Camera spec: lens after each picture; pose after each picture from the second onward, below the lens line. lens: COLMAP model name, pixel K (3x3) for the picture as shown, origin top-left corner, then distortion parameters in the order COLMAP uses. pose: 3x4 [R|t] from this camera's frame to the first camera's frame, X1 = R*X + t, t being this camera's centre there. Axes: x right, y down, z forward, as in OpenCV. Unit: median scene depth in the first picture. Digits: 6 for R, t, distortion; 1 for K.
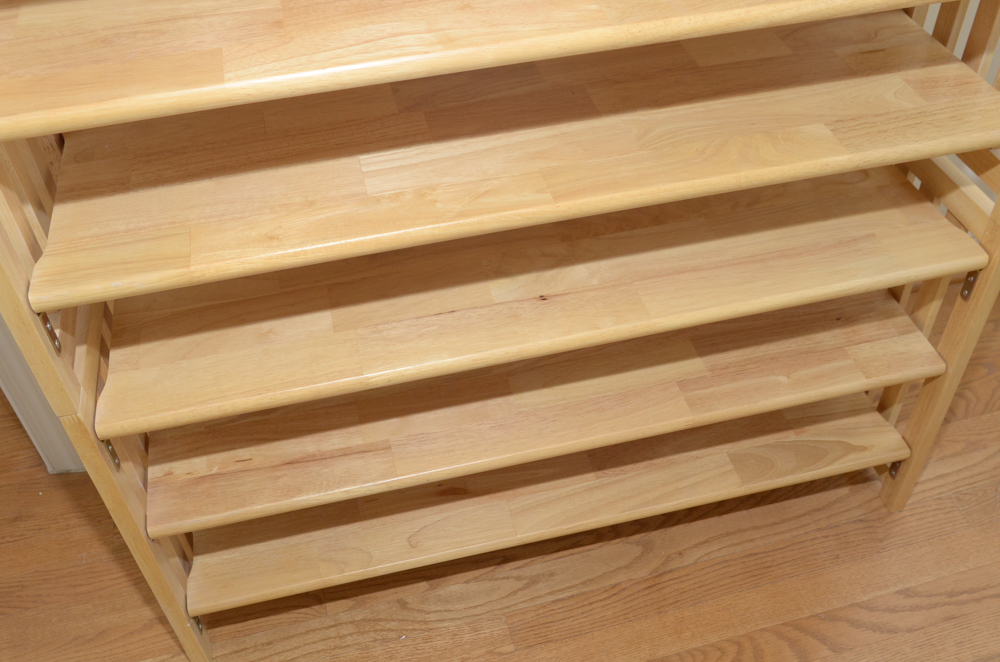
lens RADIAL K [[966.7, 0, 500.0], [0, 966.7, 331.0], [0, 0, 1]] dist [-0.039324, 0.001200]
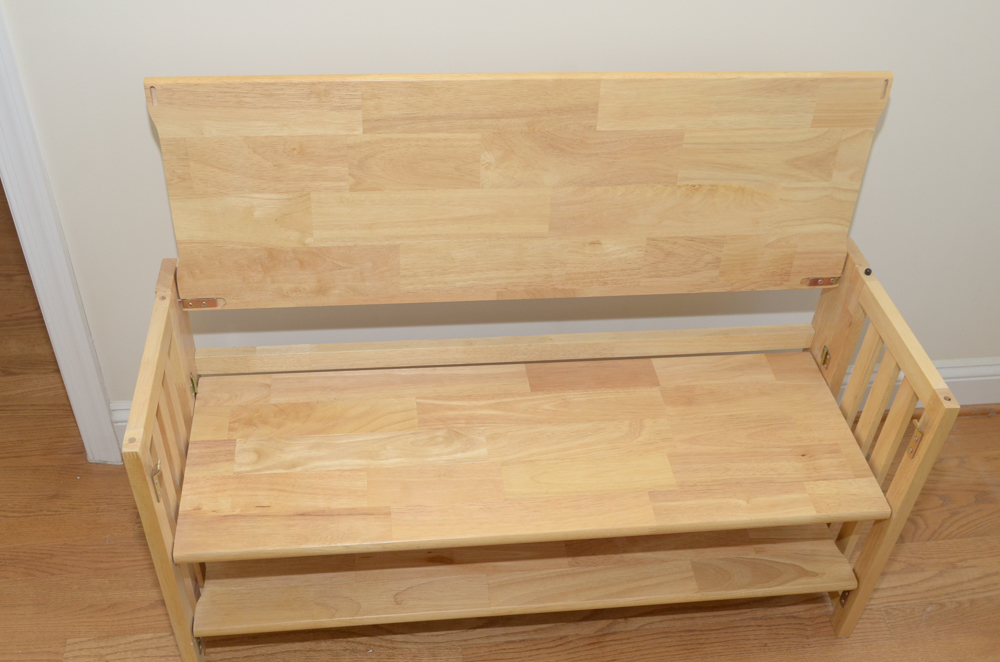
lens RADIAL K [[1024.0, 0, 500.0], [0, 1024.0, 331.0], [0, 0, 1]] dist [-0.032969, -0.006453]
pose [[0.989836, 0.137265, -0.037190, 0.027996], [-0.139187, 0.988723, -0.055261, -0.040877], [0.029186, 0.059875, 0.997779, -0.201203]]
